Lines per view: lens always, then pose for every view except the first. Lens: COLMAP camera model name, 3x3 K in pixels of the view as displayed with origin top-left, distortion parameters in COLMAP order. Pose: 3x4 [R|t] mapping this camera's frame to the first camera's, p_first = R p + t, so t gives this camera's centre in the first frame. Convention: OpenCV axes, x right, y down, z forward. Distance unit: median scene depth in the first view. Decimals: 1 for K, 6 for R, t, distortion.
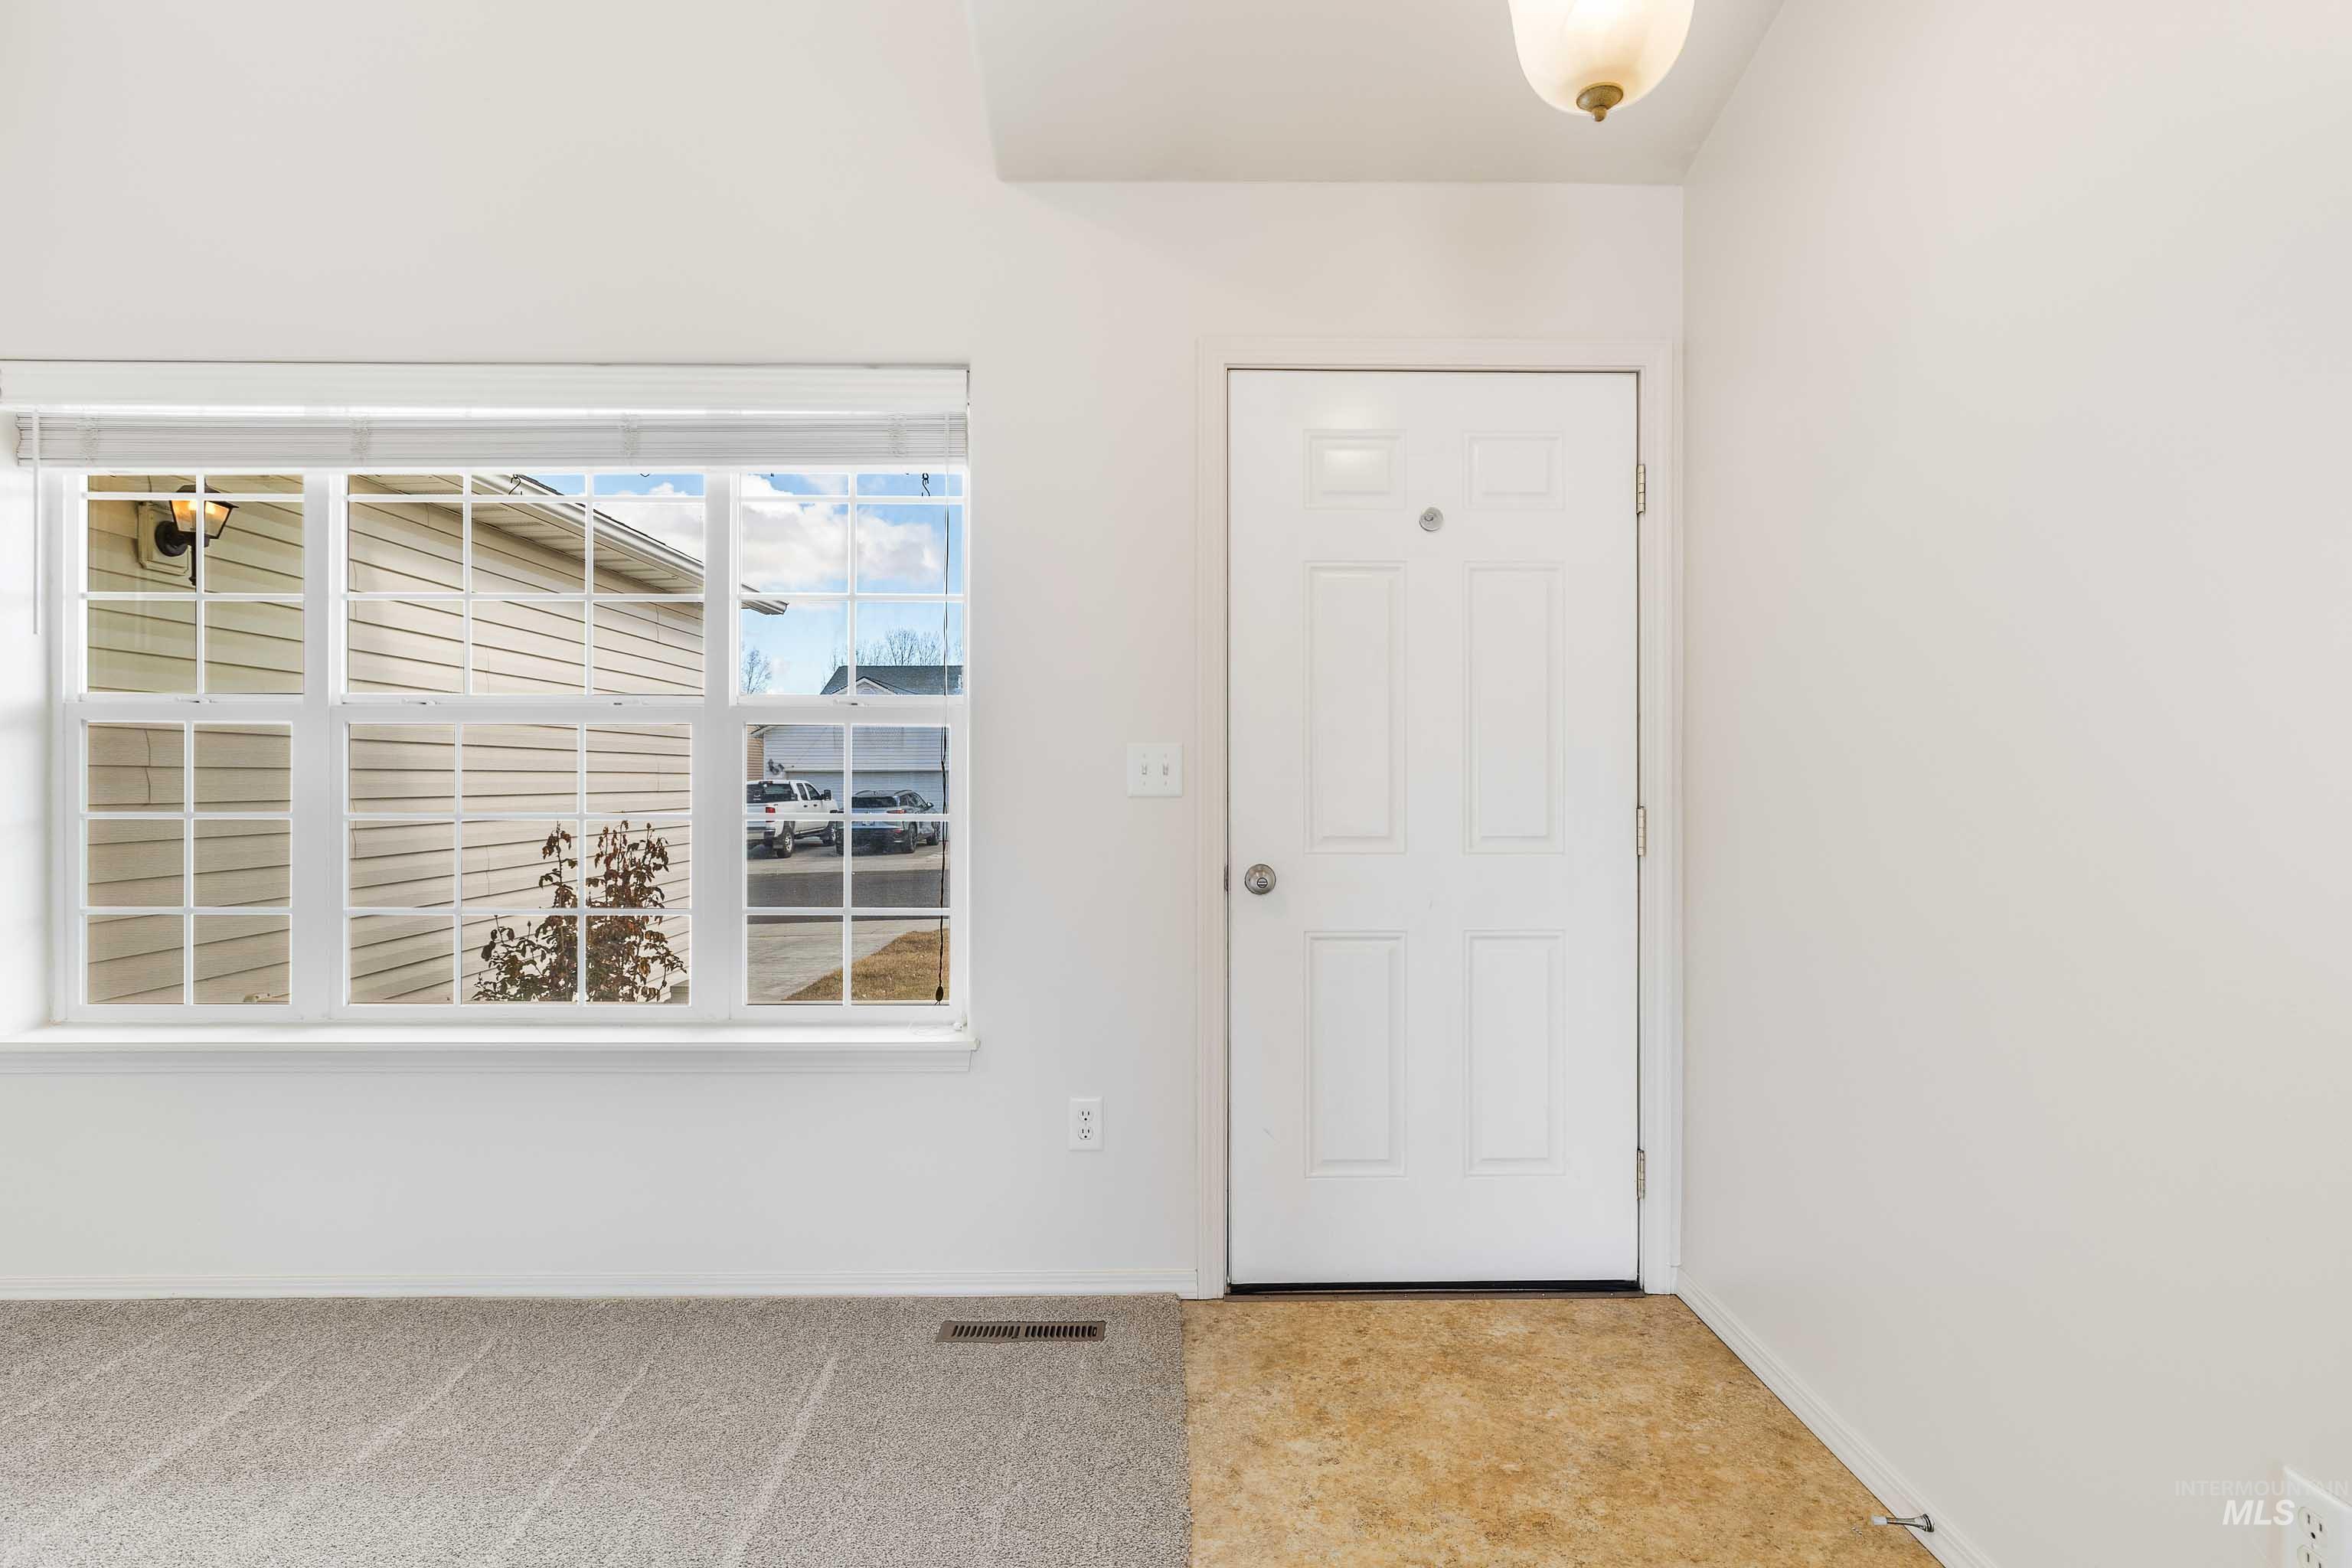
lens RADIAL K [[1188.8, 0, 1171.8], [0, 1188.8, 786.6], [0, 0, 1]] dist [-0.014807, 0.002556]
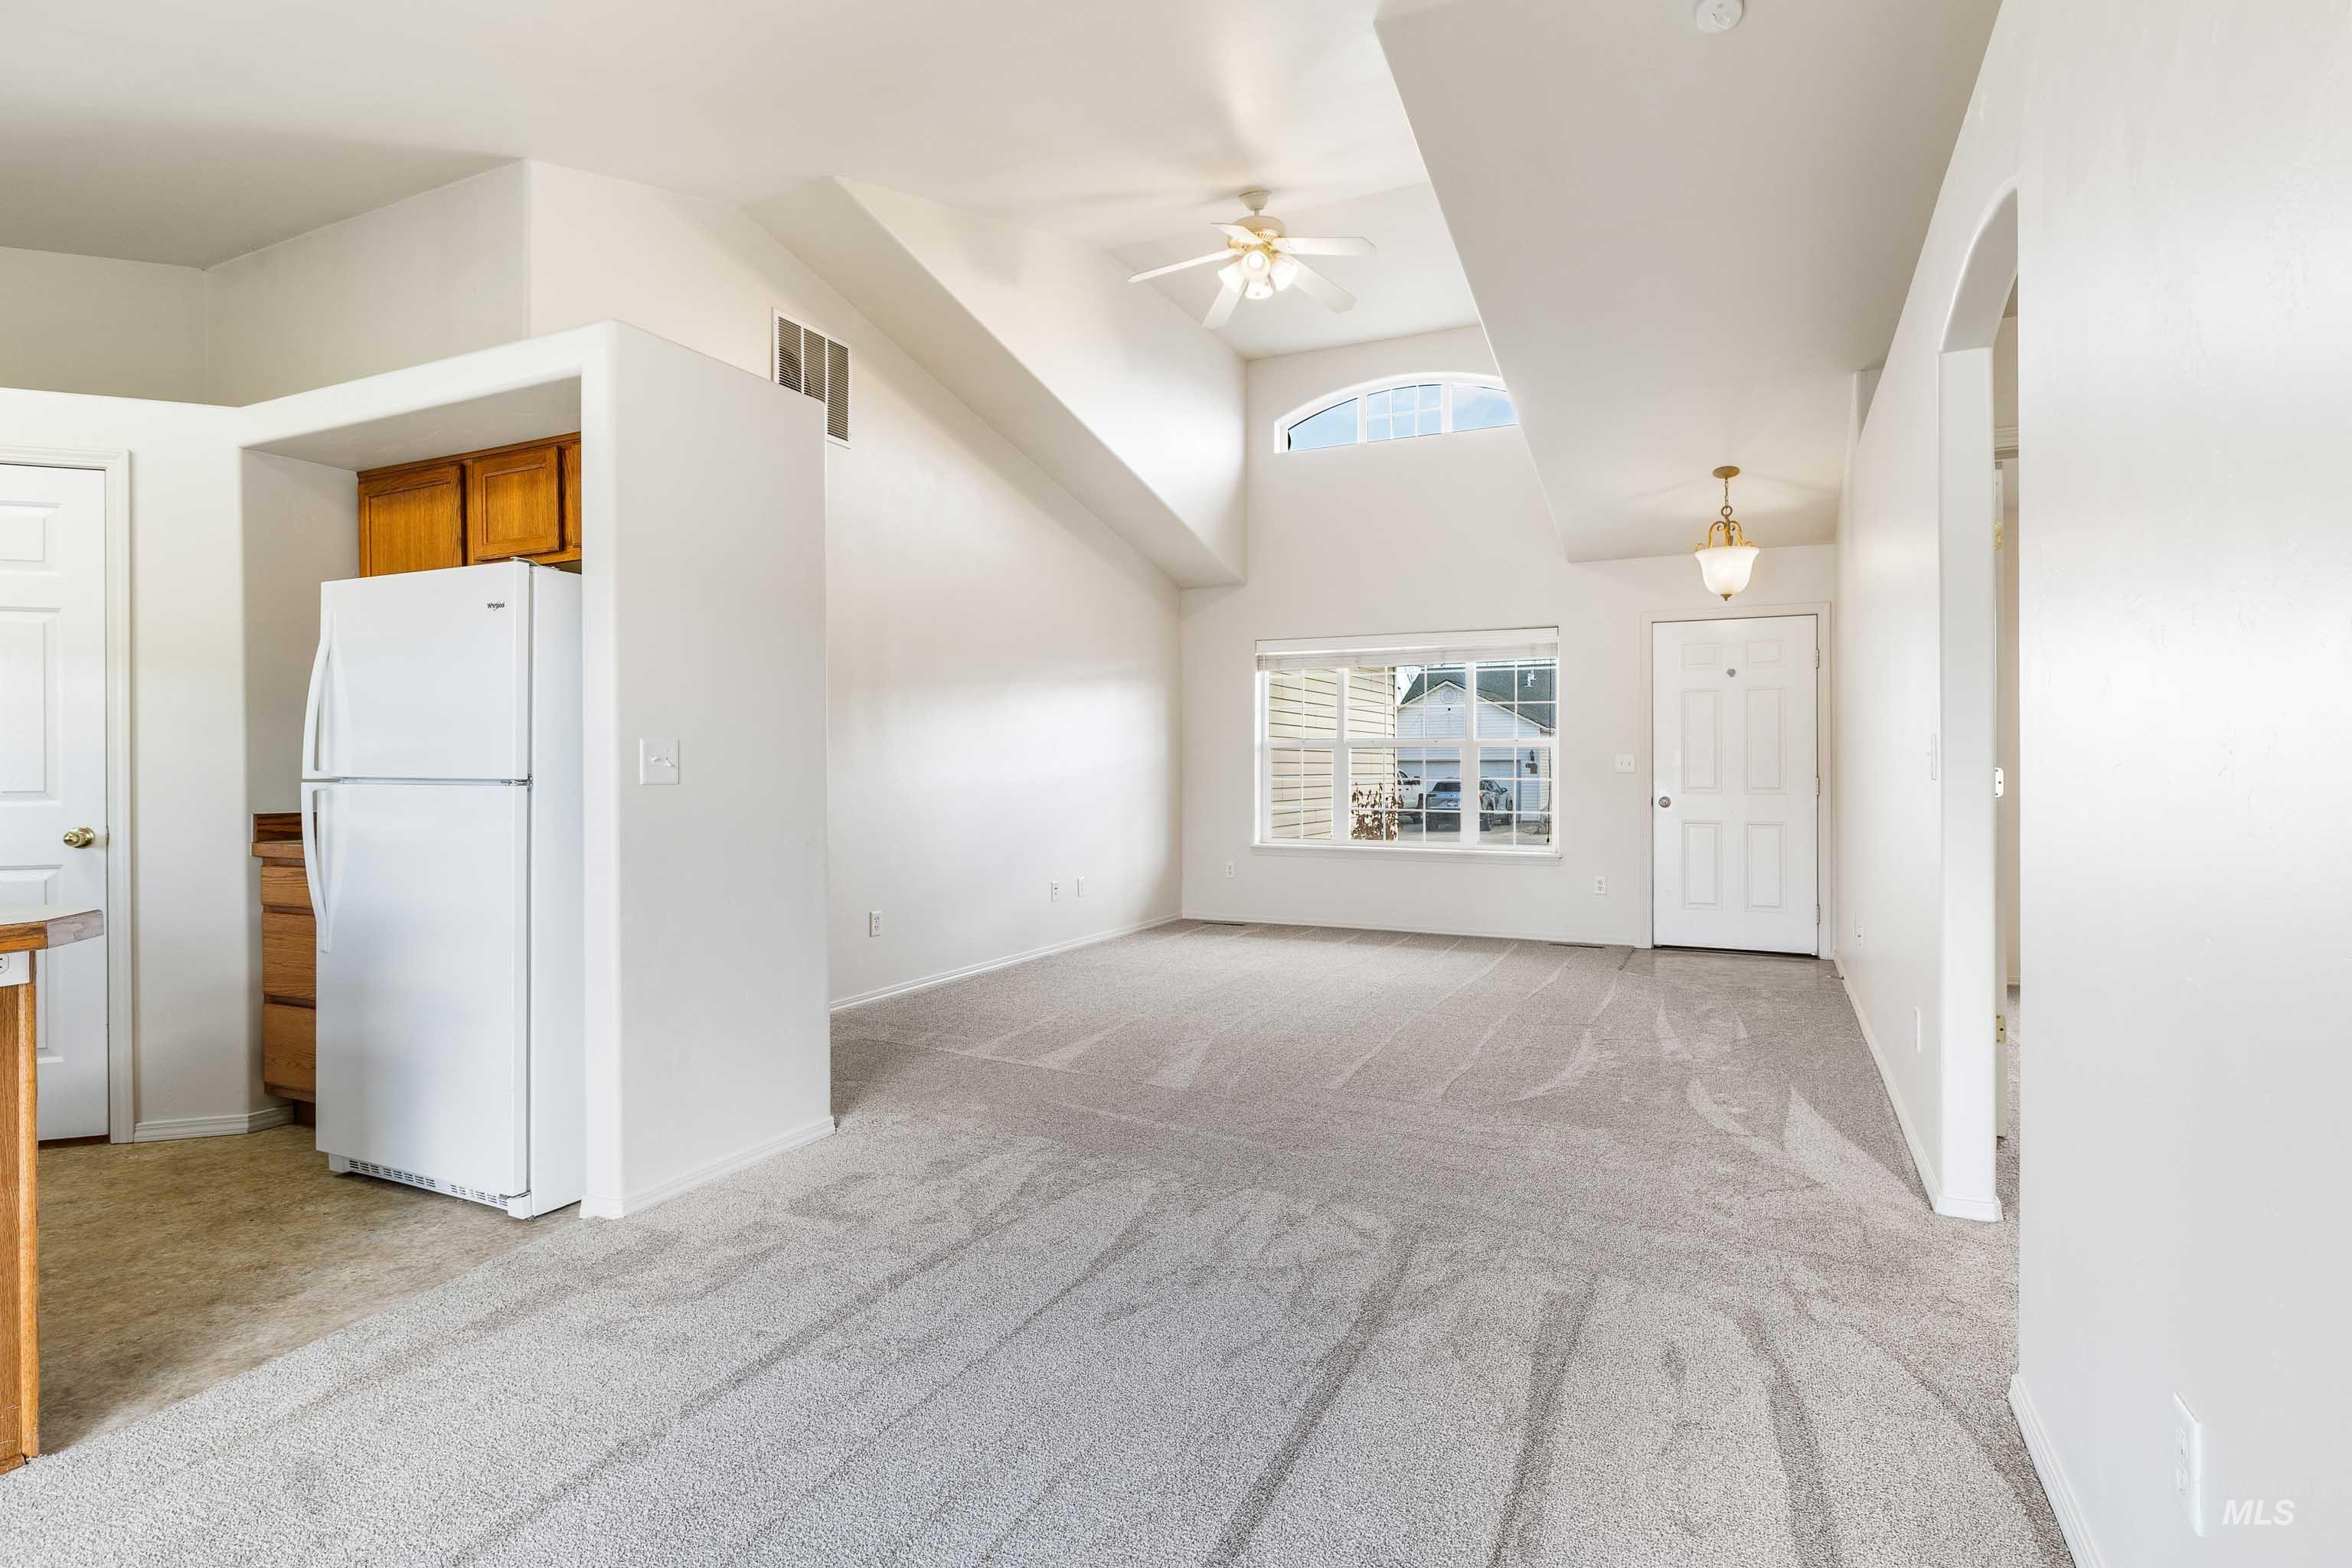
lens RADIAL K [[1188.8, 0, 1174.8], [0, 1188.8, 777.9], [0, 0, 1]] dist [-0.014807, 0.002556]
pose [[0.892833, 0.004067, -0.450369, 0.303417], [-0.002932, 0.999991, 0.003219, 0.015994], [0.450378, -0.001554, 0.892836, -2.040952]]
